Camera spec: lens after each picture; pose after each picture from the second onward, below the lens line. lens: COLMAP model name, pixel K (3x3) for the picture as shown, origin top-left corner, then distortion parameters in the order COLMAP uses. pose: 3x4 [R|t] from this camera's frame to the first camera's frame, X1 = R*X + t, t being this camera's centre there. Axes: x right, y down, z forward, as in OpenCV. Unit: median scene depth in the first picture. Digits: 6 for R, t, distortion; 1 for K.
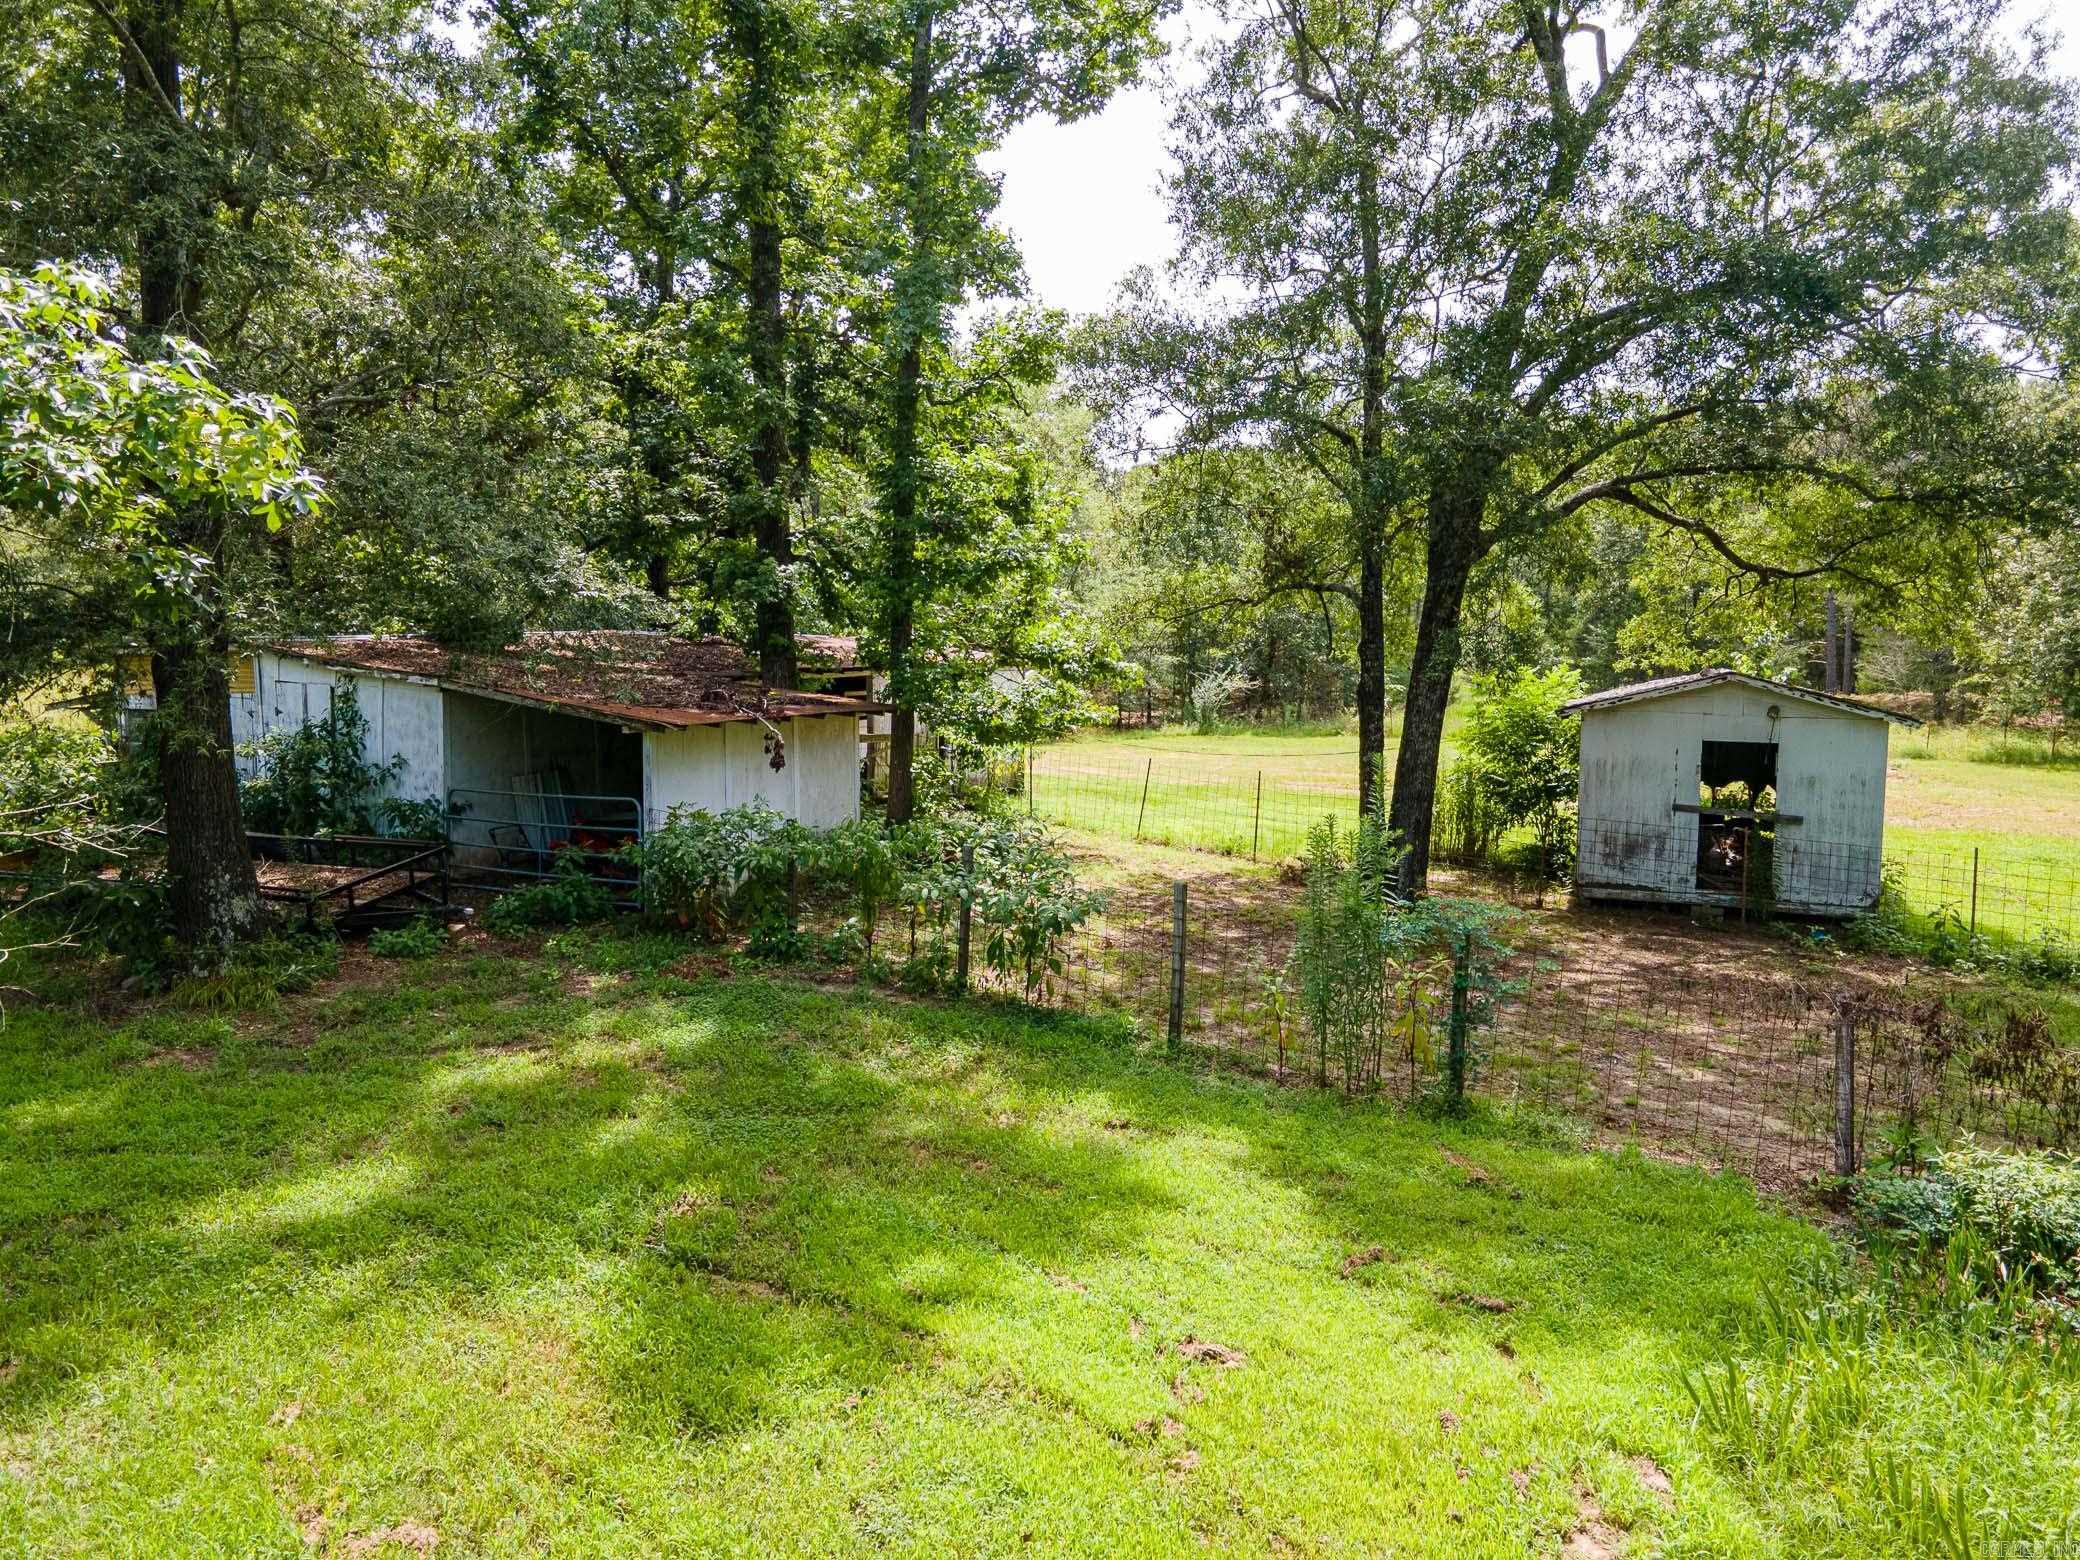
lens RADIAL K [[1517.7, 0, 1033.9], [0, 1517.7, 779.2], [0, 0, 1]] dist [0.030706, -0.001510]
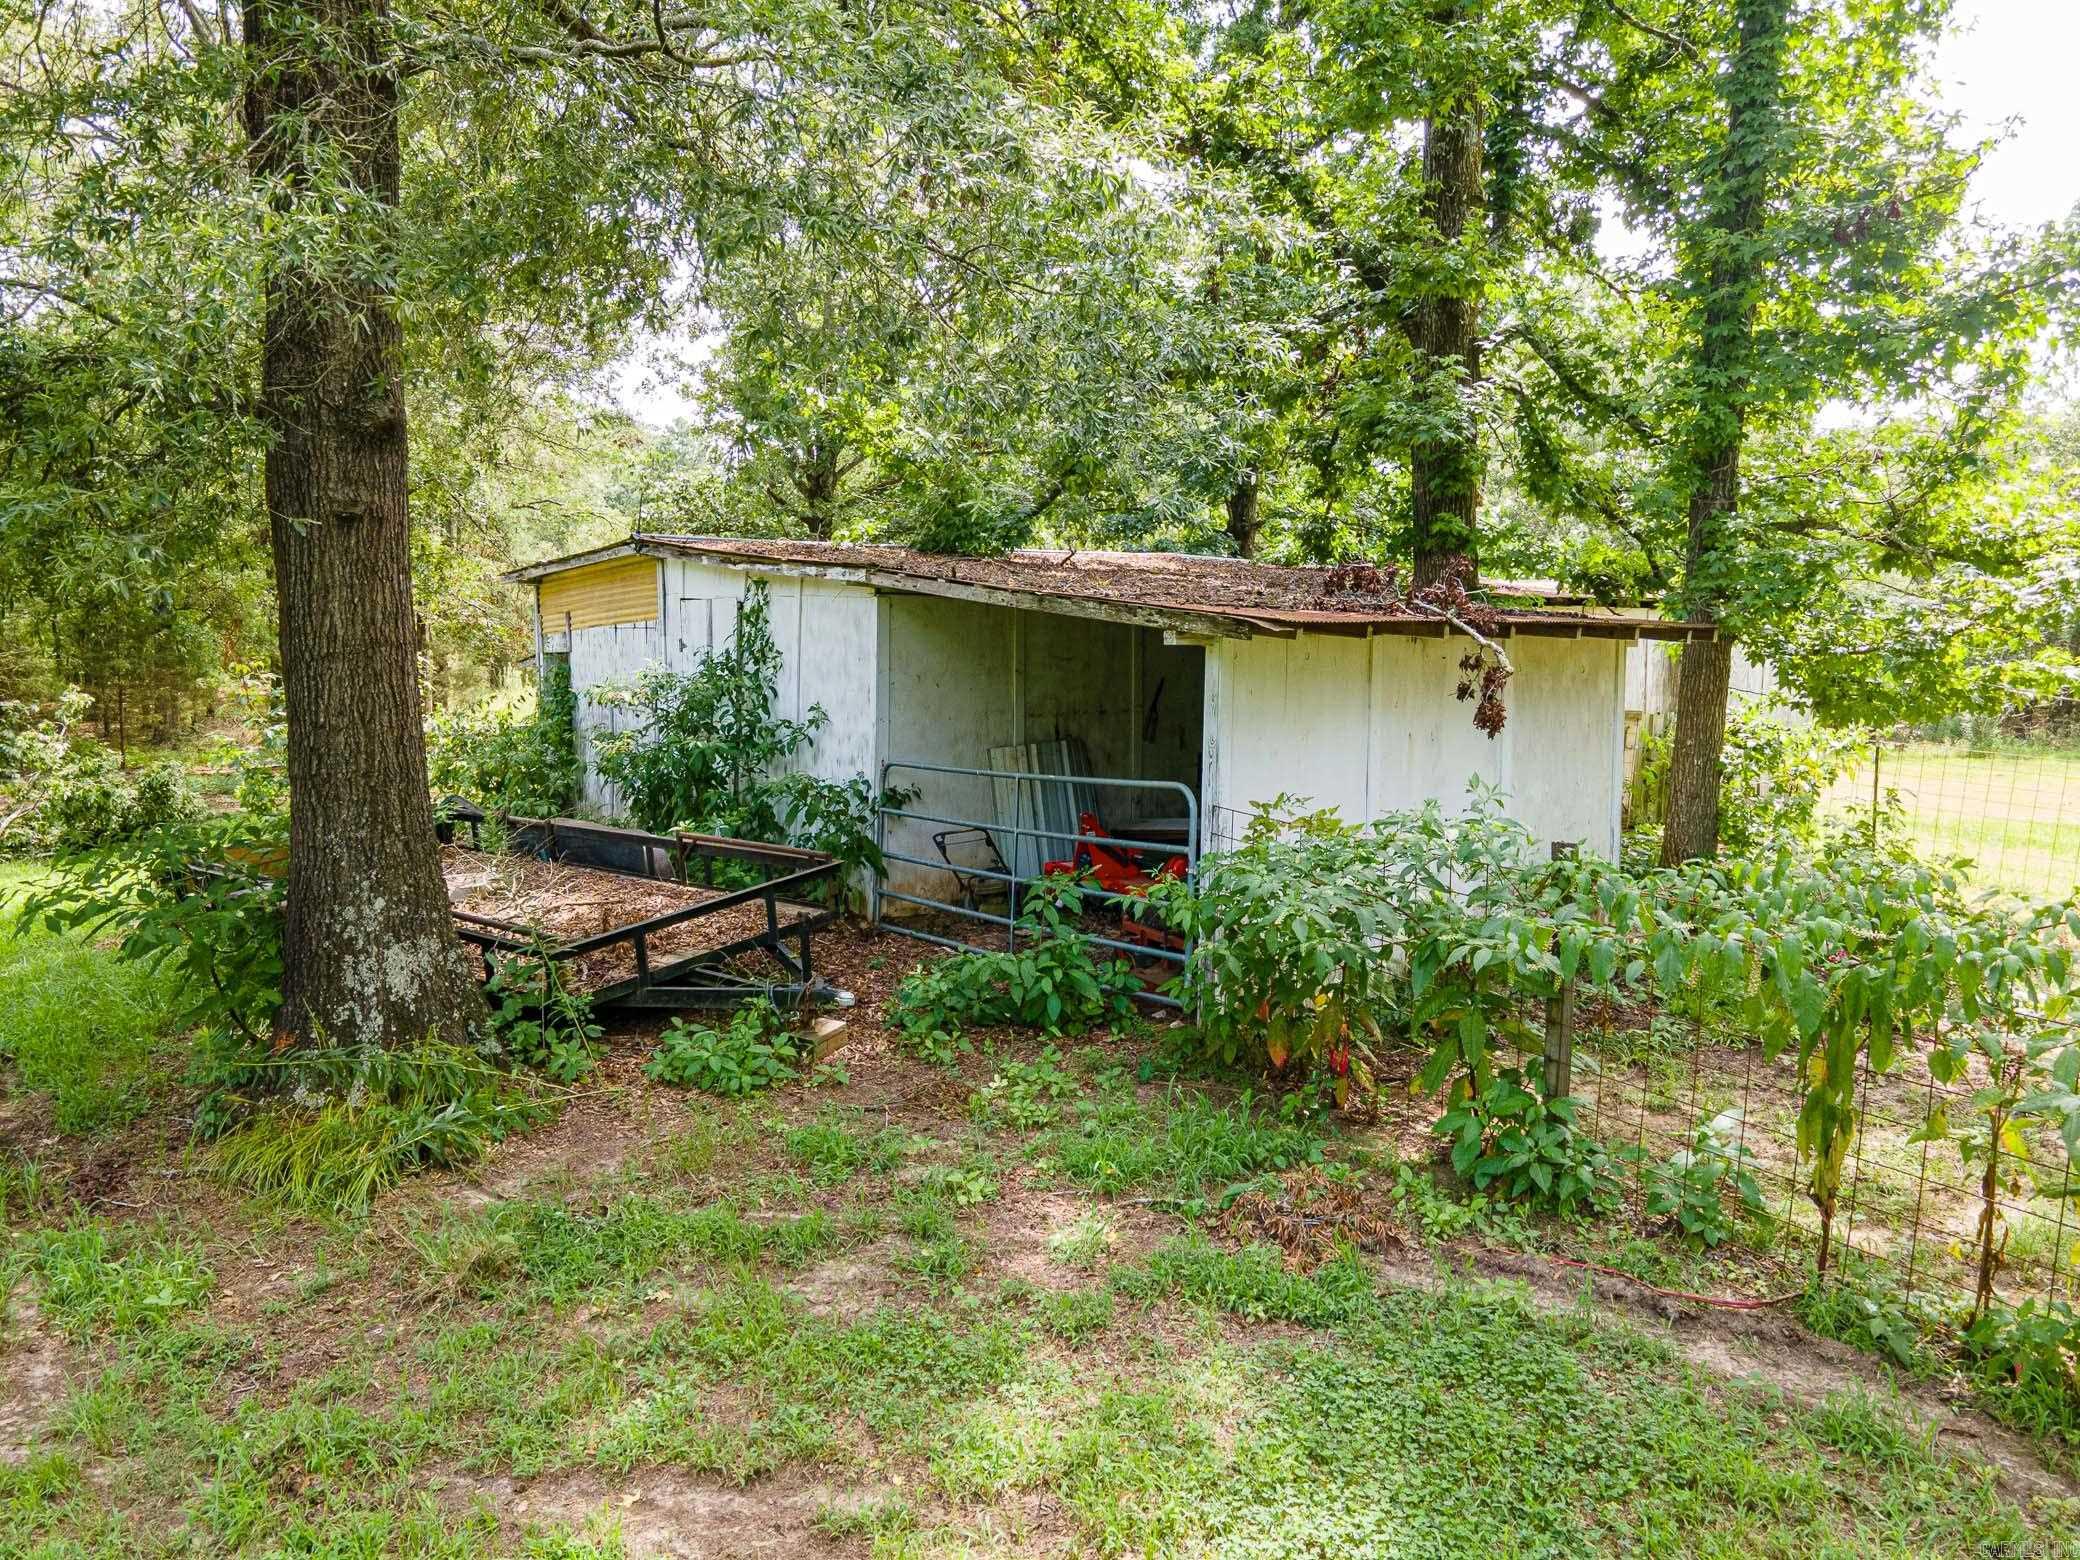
lens RADIAL K [[1517.7, 0, 1033.9], [0, 1517.7, 779.2], [0, 0, 1]] dist [0.030706, -0.001510]
pose [[0.930904, 0.032978, -0.363772, -0.118644], [-0.038927, 0.999201, -0.009033, 0.015629], [0.363184, 0.022569, 0.931444, 0.480203]]
